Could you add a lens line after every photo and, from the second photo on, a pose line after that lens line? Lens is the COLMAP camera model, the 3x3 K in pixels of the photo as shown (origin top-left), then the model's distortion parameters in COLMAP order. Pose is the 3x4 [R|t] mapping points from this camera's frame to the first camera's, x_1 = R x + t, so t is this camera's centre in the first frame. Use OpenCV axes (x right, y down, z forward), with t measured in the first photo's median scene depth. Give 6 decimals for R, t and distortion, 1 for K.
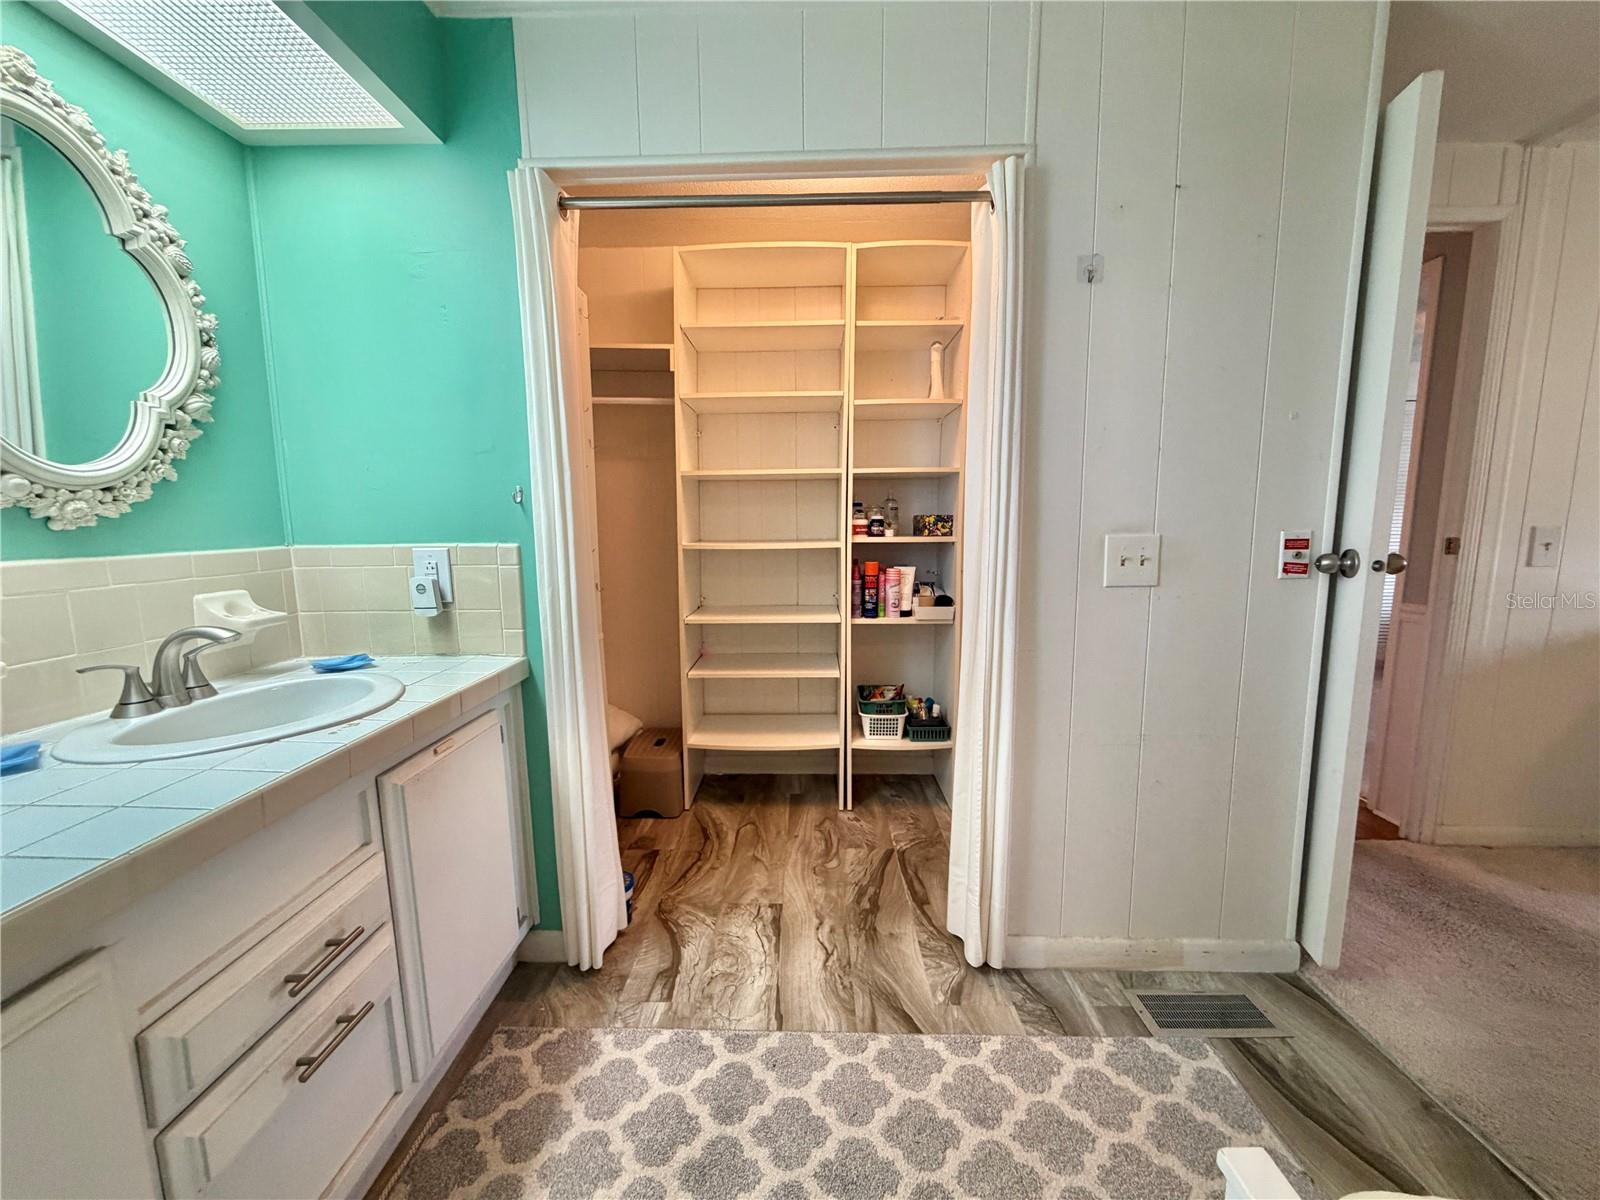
lens RADIAL K [[640.0, 0, 800.0], [0, 640.0, 600.0], [0, 0, 1]] dist [0.000828, 0.000010]
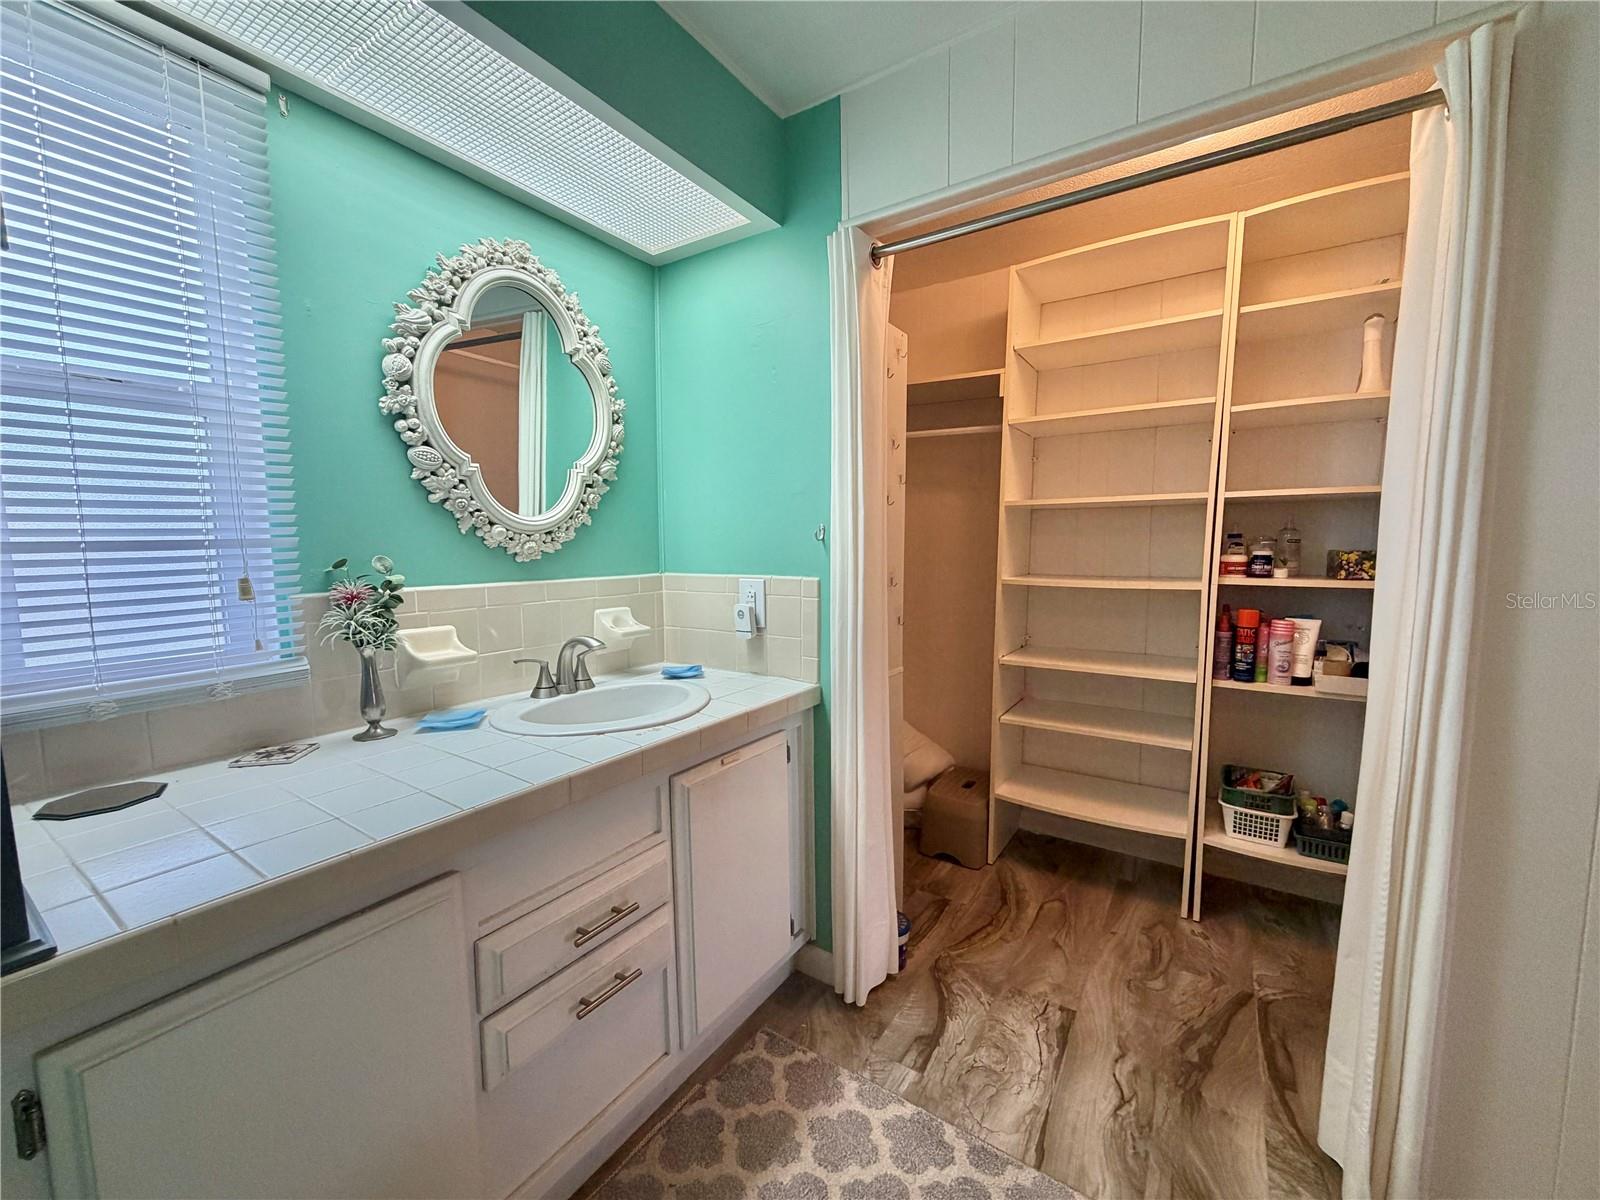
lens RADIAL K [[640.0, 0, 800.0], [0, 640.0, 600.0], [0, 0, 1]] dist [0.000828, 0.000010]
pose [[0.843498, 0.054241, -0.534386, 0.105751], [-0.072508, 0.997280, -0.013225, -0.034312], [0.532215, 0.049903, 0.845137, 0.081233]]
